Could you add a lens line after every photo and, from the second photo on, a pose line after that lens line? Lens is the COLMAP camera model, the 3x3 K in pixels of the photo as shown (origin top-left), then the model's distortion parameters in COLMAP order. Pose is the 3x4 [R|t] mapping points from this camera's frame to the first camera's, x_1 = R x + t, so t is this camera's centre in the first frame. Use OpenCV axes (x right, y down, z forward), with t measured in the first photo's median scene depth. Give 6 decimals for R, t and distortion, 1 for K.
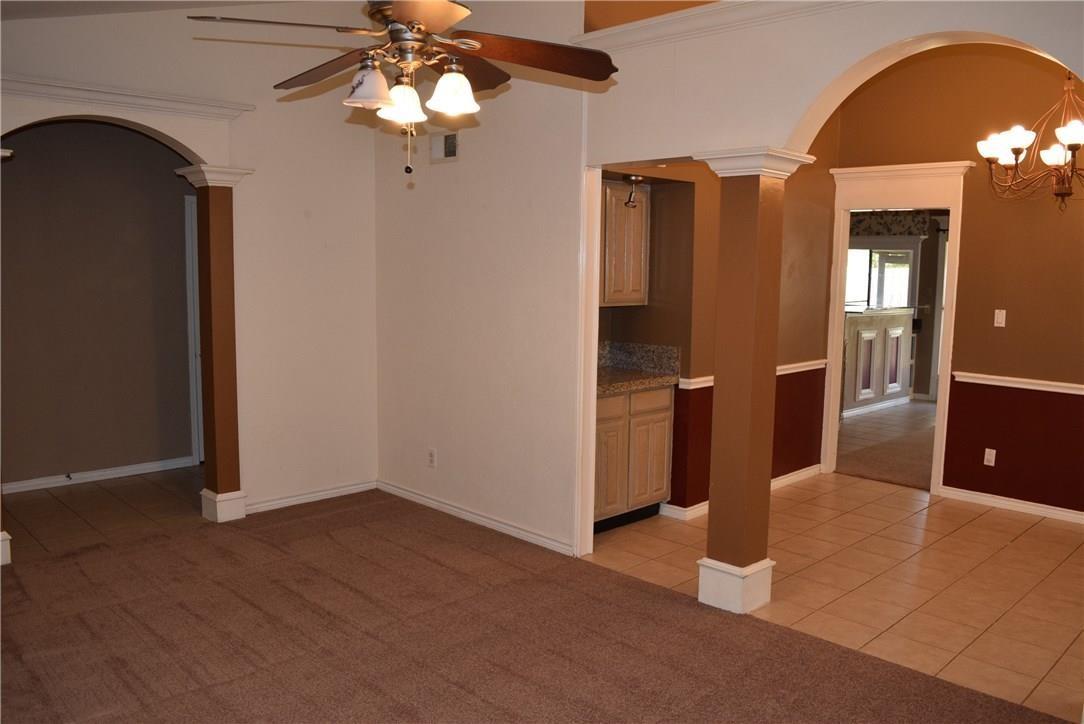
lens RADIAL K [[851.8, 0, 549.6], [0, 851.8, 366.0], [0, 0, 1]] dist [-0.093397, 0.016583]
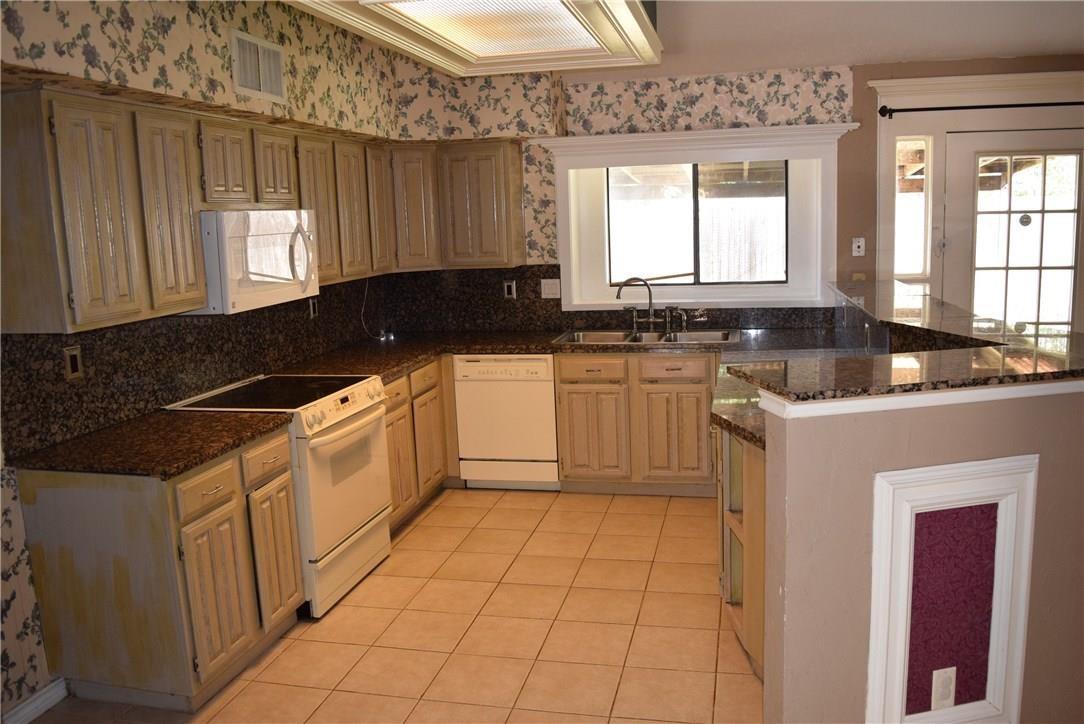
lens RADIAL K [[877.6, 0, 566.4], [0, 877.6, 350.3], [0, 0, 1]] dist [-0.040751, 0.001816]
pose [[0.832029, -0.130167, 0.539243, 0.100075], [0.112632, 0.991473, 0.065544, -0.184099], [-0.543177, 0.006202, 0.839595, 1.529657]]
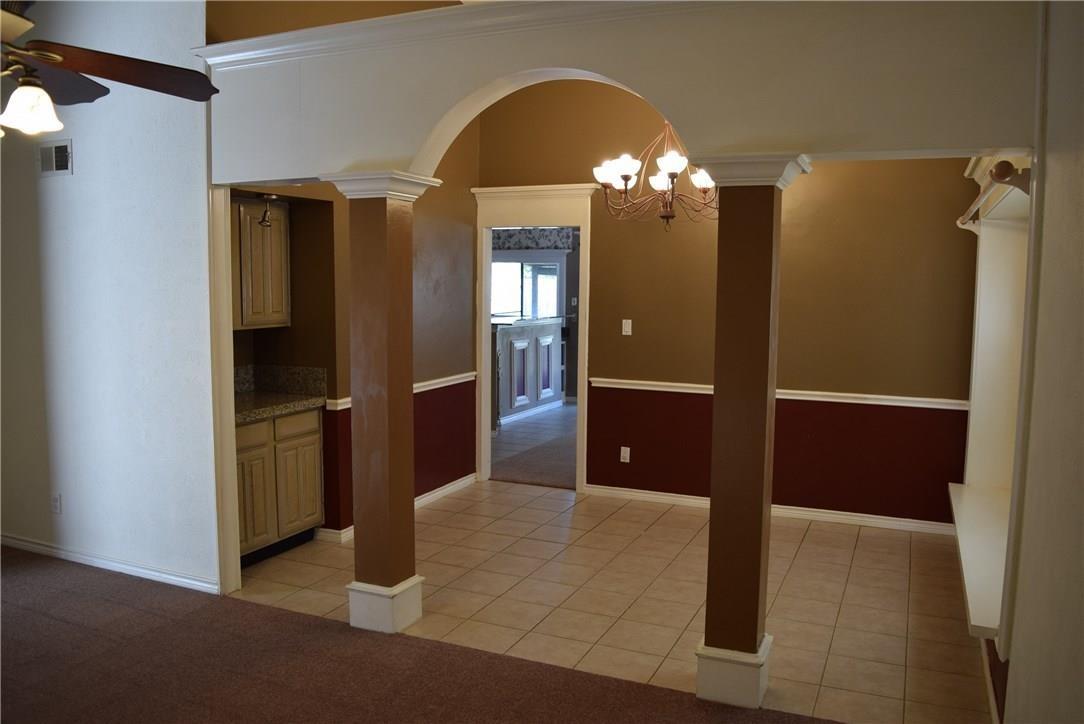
lens RADIAL K [[851.8, 0, 549.6], [0, 851.8, 366.0], [0, 0, 1]] dist [-0.093397, 0.016583]
pose [[0.928467, -0.045000, 0.368679, 0.037821], [0.049793, 0.998753, -0.003494, -0.009251], [-0.368062, 0.021601, 0.929550, -0.007596]]
